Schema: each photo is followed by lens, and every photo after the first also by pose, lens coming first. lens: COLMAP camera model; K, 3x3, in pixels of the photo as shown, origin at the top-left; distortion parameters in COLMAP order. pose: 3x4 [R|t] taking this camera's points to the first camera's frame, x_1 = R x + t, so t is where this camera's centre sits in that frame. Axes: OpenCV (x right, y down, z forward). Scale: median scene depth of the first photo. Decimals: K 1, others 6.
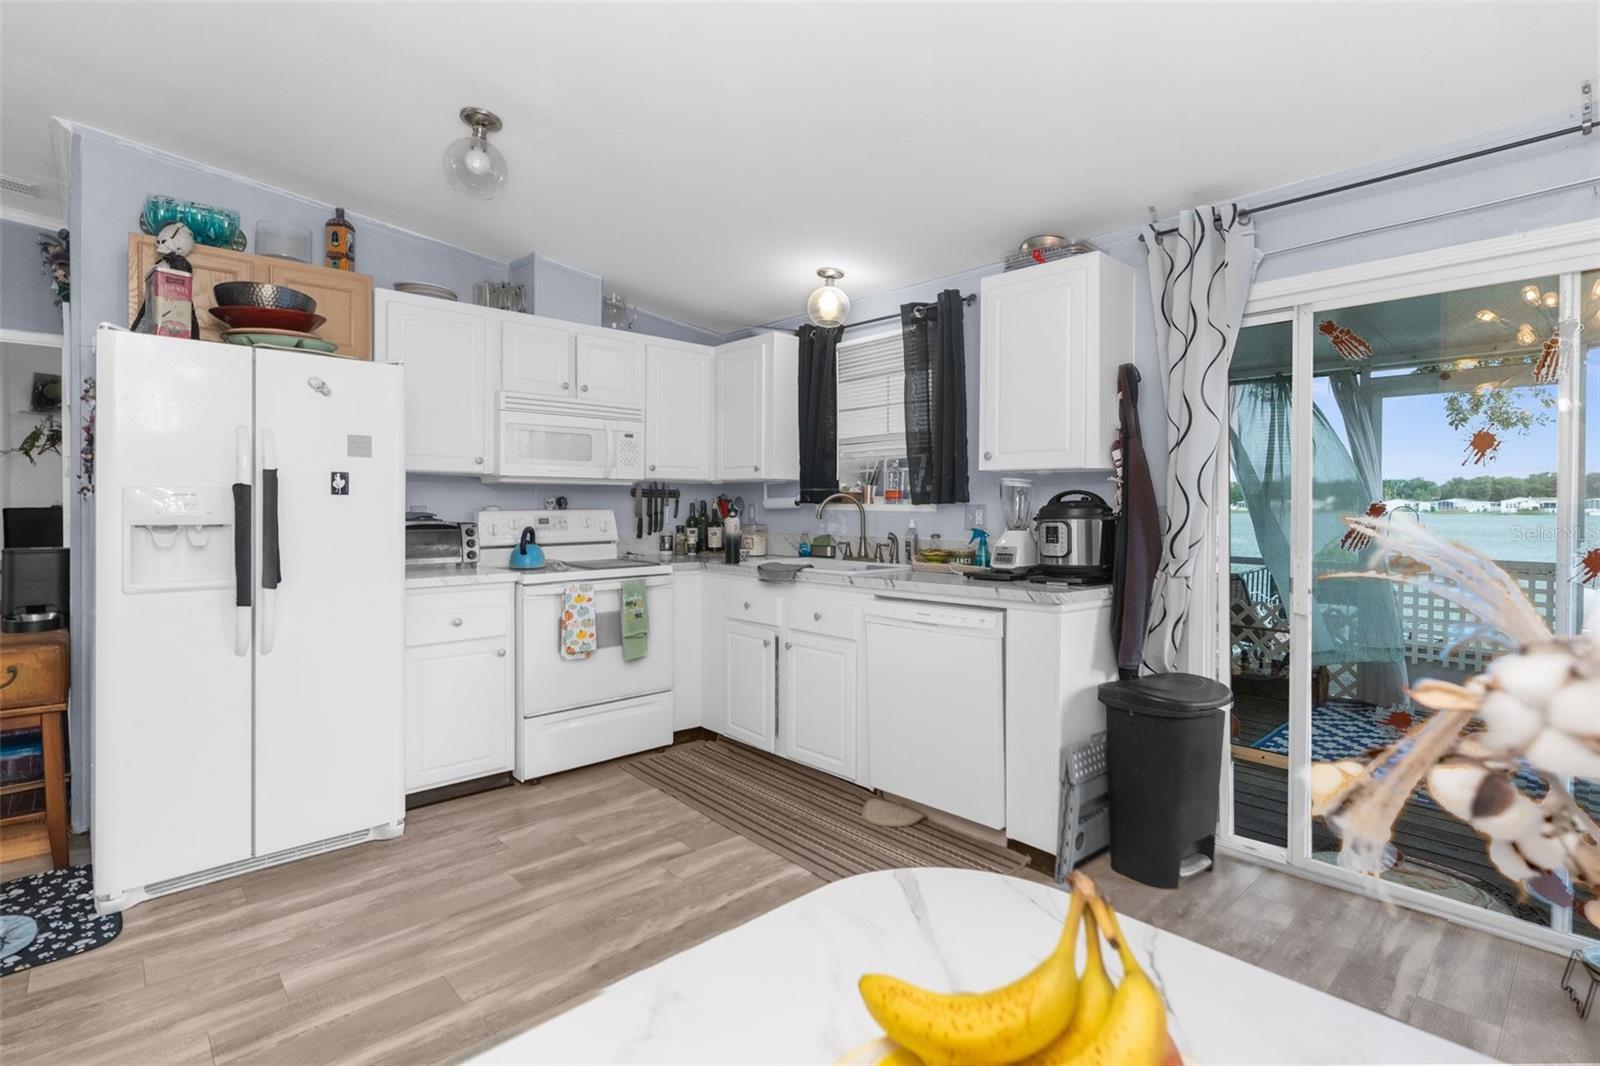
lens RADIAL K [[766.4, 0, 800.0], [0, 766.4, 501.8], [0, 0, 1]] dist [0.000903, 0.000840]
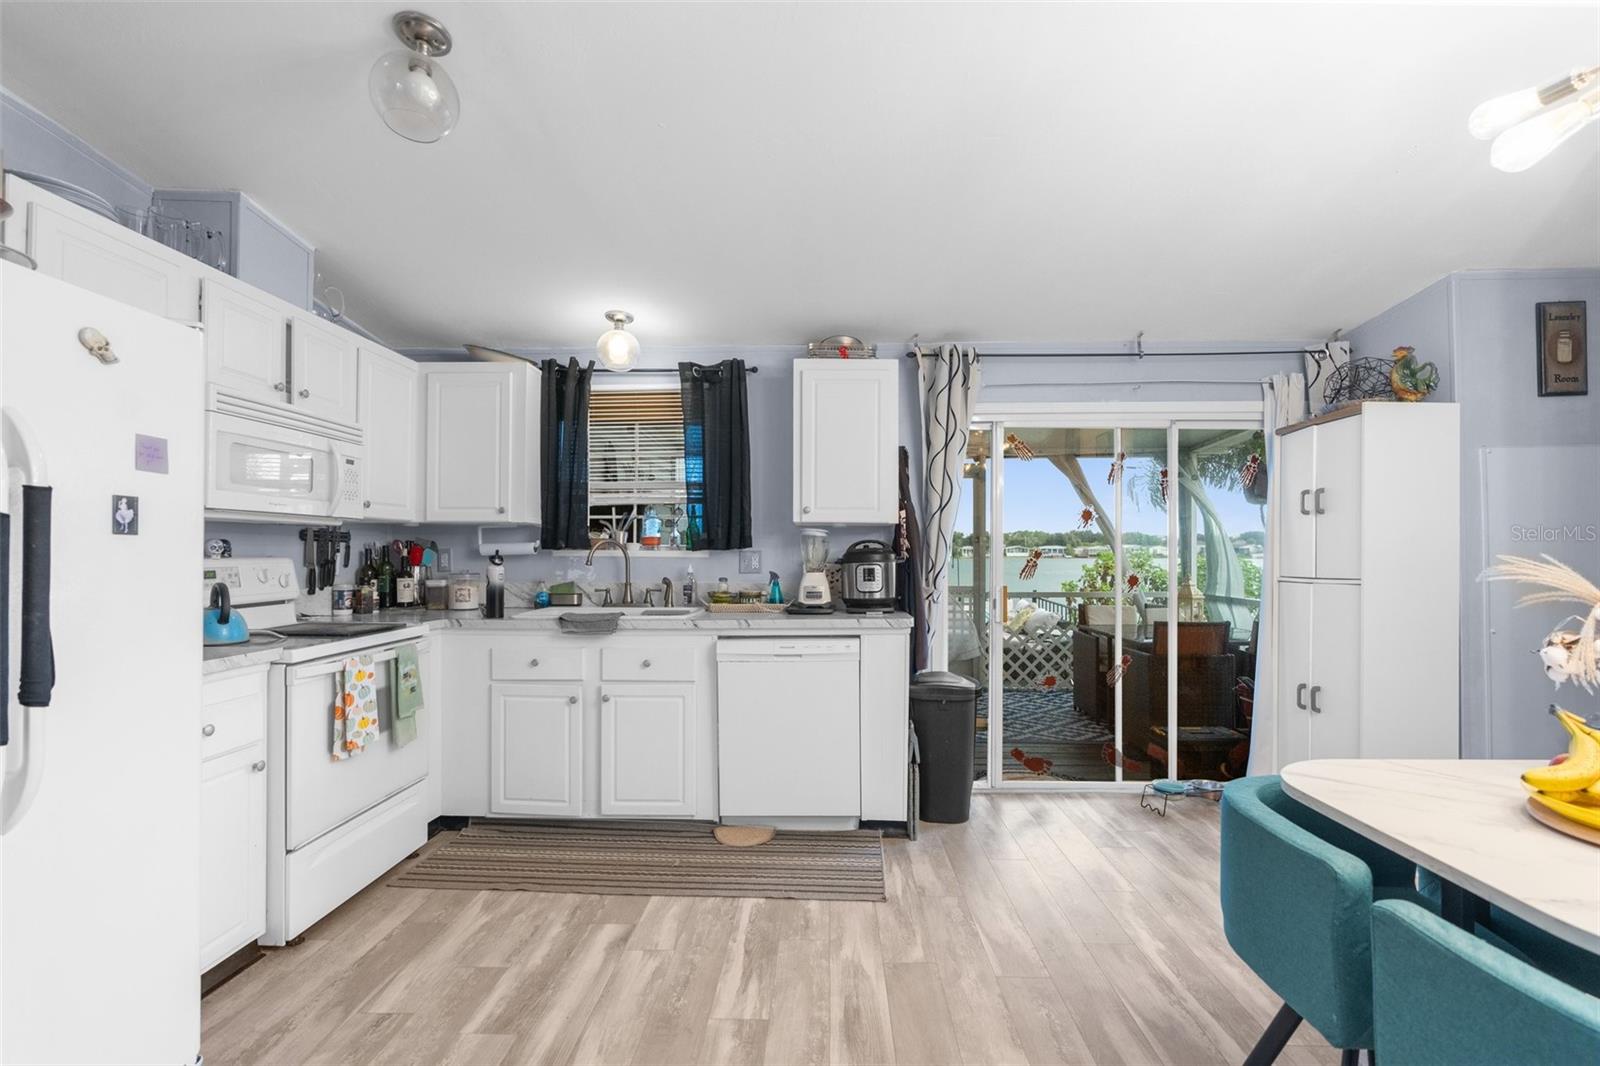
lens RADIAL K [[732.6, 0, 805.2], [0, 732.6, 535.7], [0, 0, 1]] dist [-0.029266, 0.022768]
pose [[0.699862, 0.014336, 0.714134, -0.497894], [-0.002716, 0.999845, -0.017410, 0.000041], [-0.714273, 0.010245, 0.699792, 0.185287]]
